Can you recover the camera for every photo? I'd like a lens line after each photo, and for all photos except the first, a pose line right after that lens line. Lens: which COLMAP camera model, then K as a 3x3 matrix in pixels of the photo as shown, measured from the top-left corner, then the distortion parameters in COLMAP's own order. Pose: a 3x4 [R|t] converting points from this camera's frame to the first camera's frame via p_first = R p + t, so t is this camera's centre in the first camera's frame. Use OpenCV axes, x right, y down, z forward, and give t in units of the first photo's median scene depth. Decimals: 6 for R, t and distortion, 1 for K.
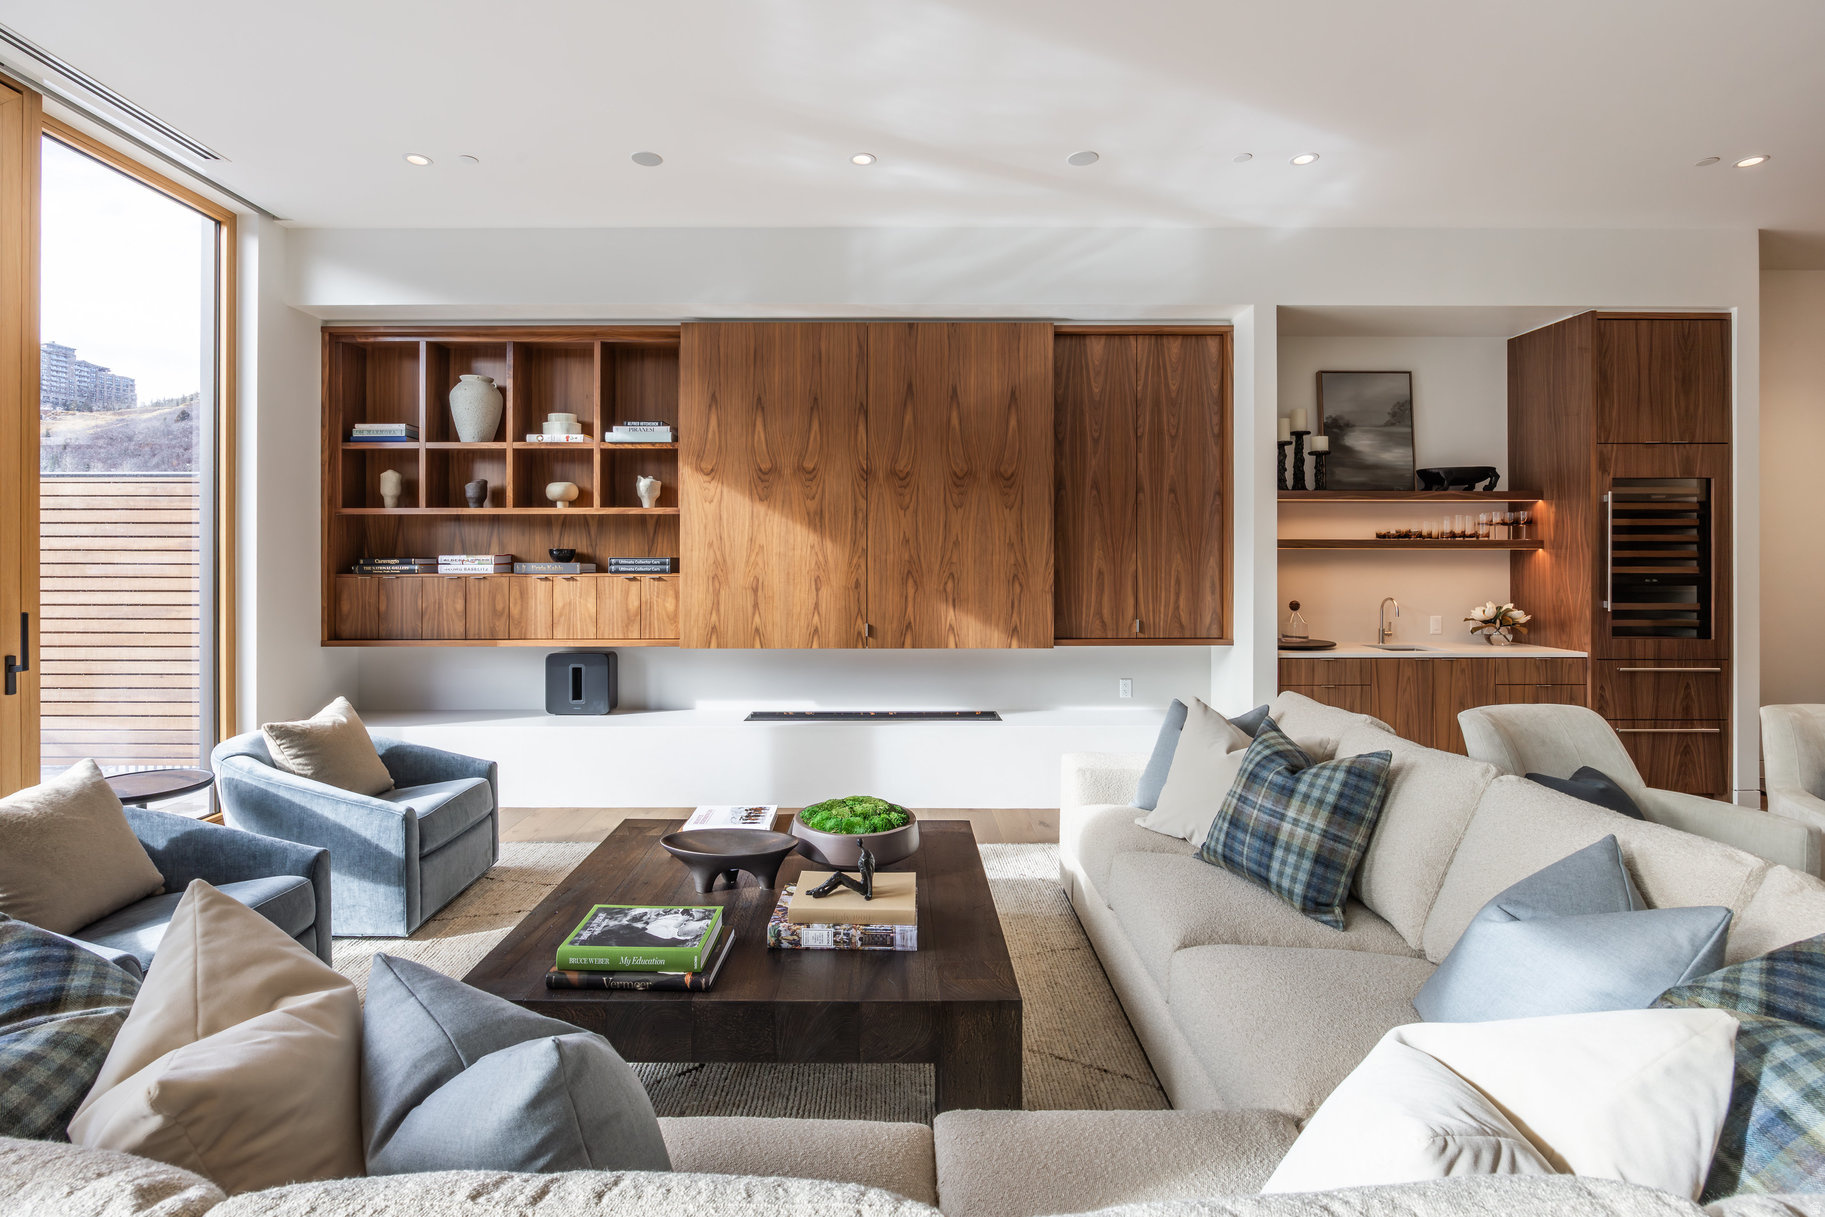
lens RADIAL K [[840.9, 0, 913.7], [0, 840.9, 561.2], [0, 0, 1]] dist [-0.008164, 0.000291]
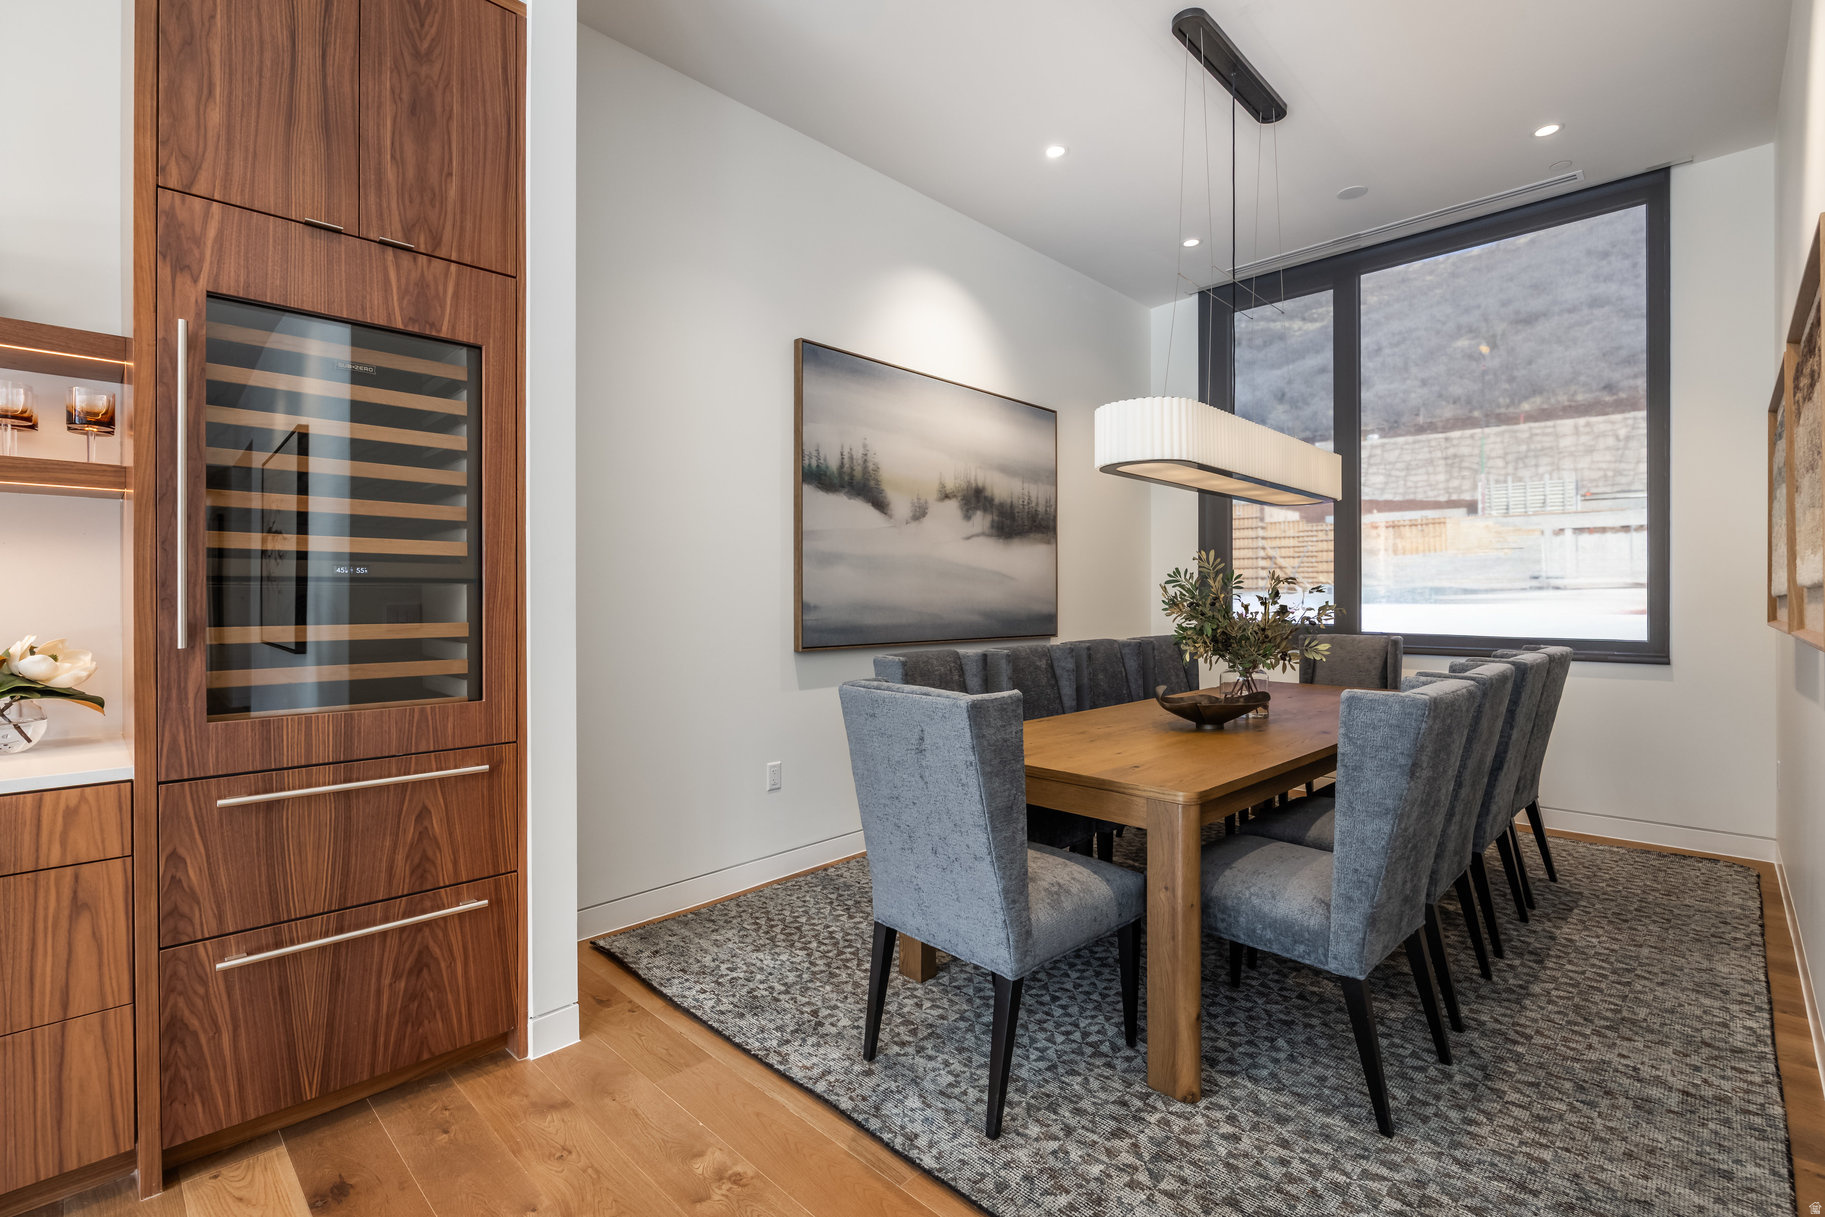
lens RADIAL K [[829.3, 0, 851.0], [0, 829.3, 603.6], [0, 0, 1]] dist [-0.010113, -0.000302]
pose [[0.738781, -0.004667, 0.673930, 0.760049], [0.004398, 0.999988, 0.002103, 0.038474], [-0.673931, 0.001410, 0.738793, 0.506574]]
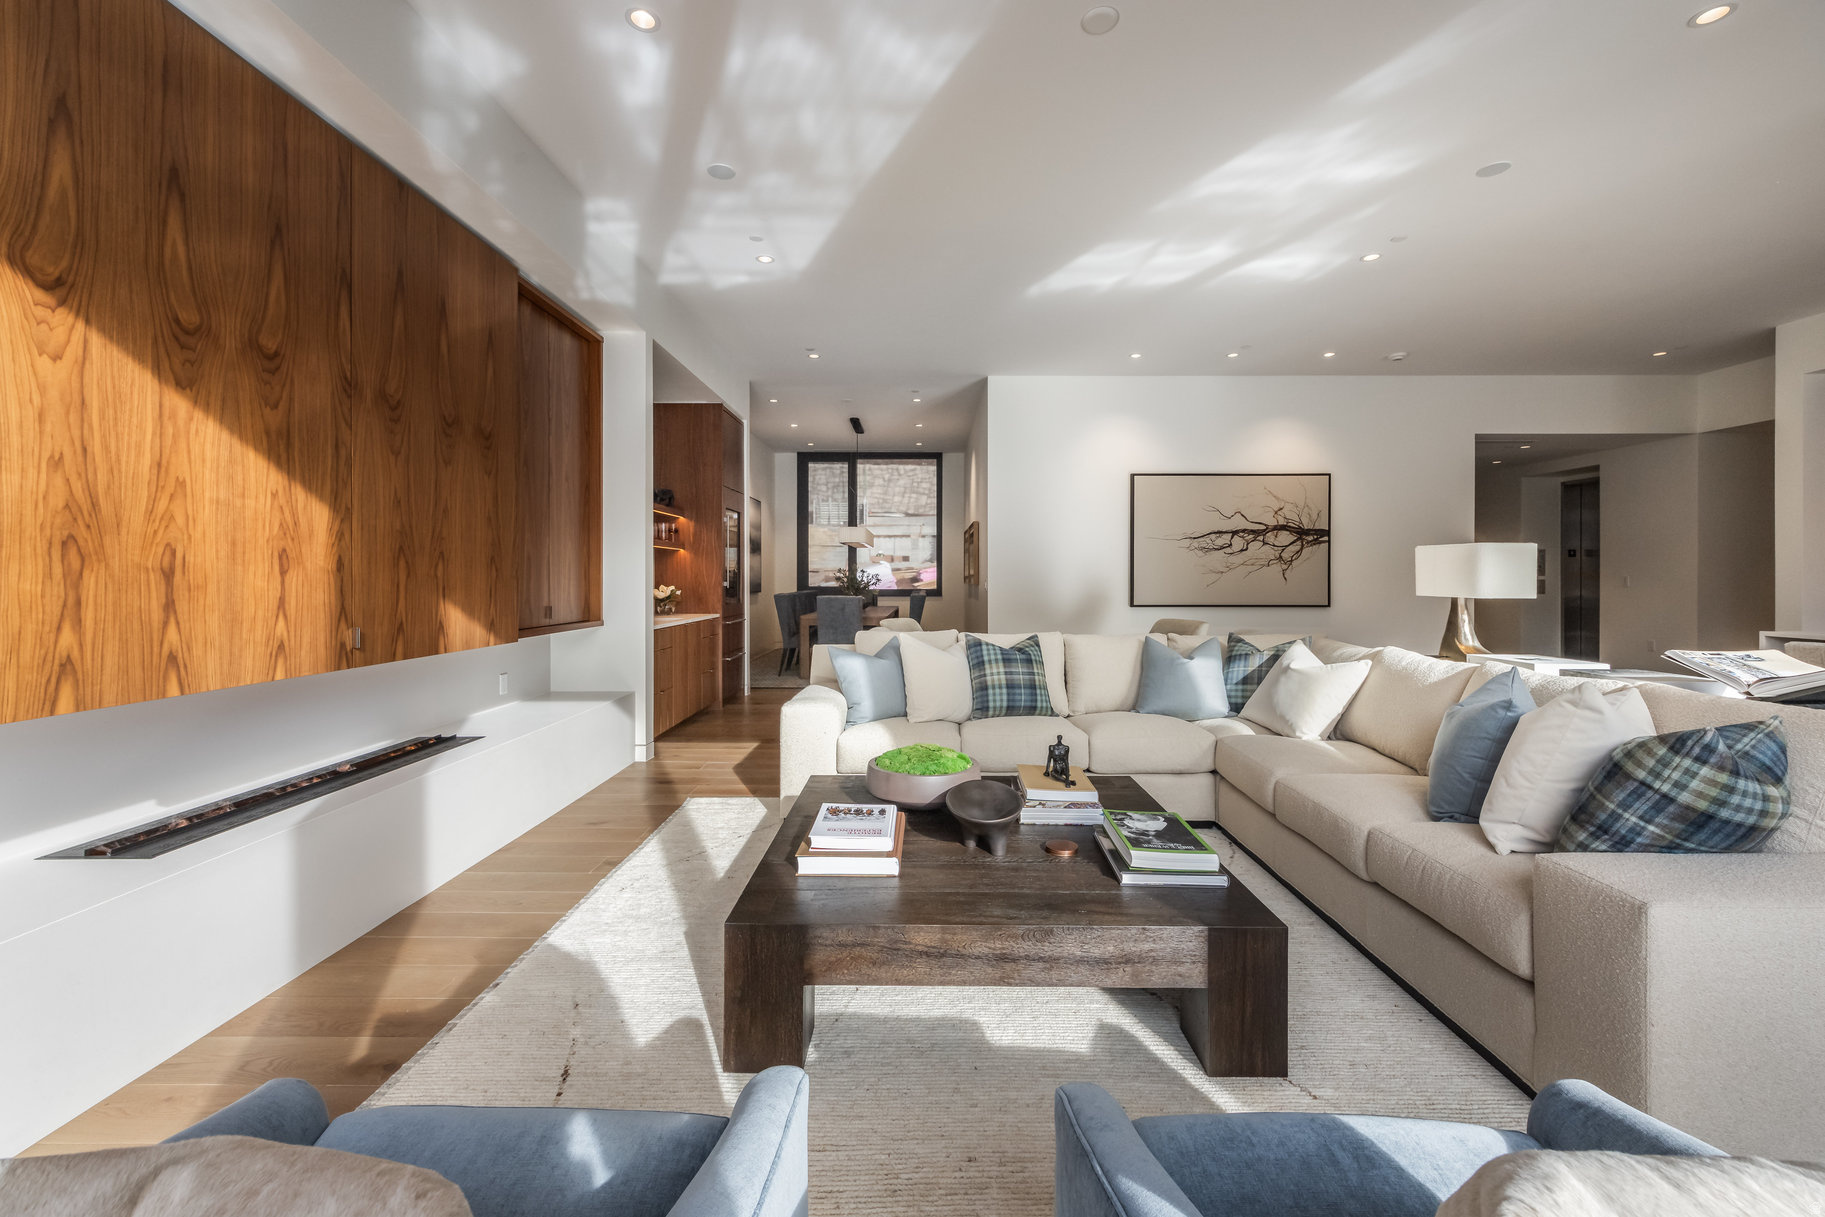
lens RADIAL K [[736.0, 0, 873.3], [0, 736.0, 577.6], [0, 0, 1]] dist [0.001773, 0.000140]
pose [[0.080250, -0.000640, 0.996775, -0.564179], [0.002984, 0.999995, 0.000402, 0.037589], [-0.996770, 0.002943, 0.080252, 0.567974]]
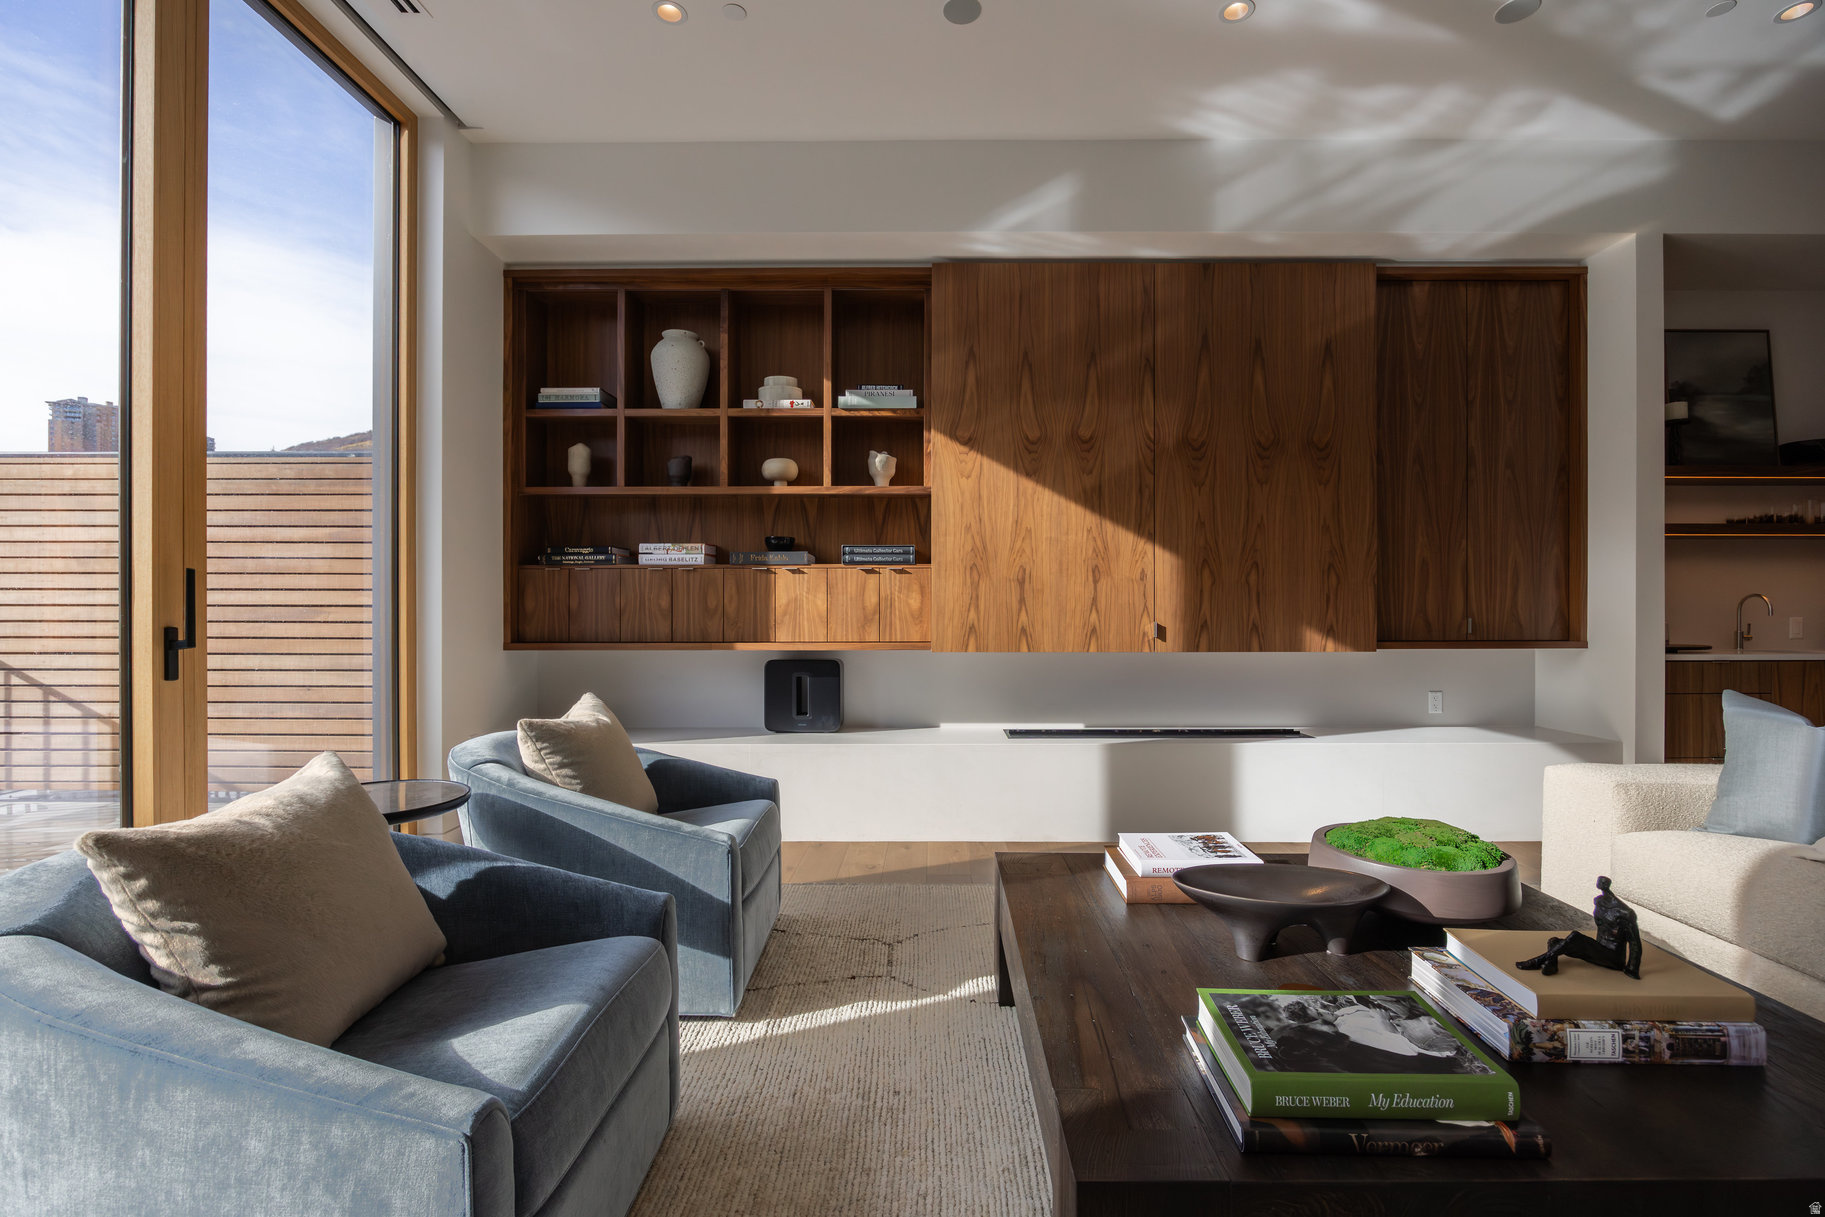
lens RADIAL K [[822.1, 0, 967.9], [0, 822.1, 608.0], [0, 0, 1]] dist [-0.010495, -0.000167]
pose [[0.999975, -0.000474, -0.007029, -0.234097], [0.000473, 1.000000, -0.000143, 0.059704], [0.007029, 0.000139, 0.999975, 0.179220]]
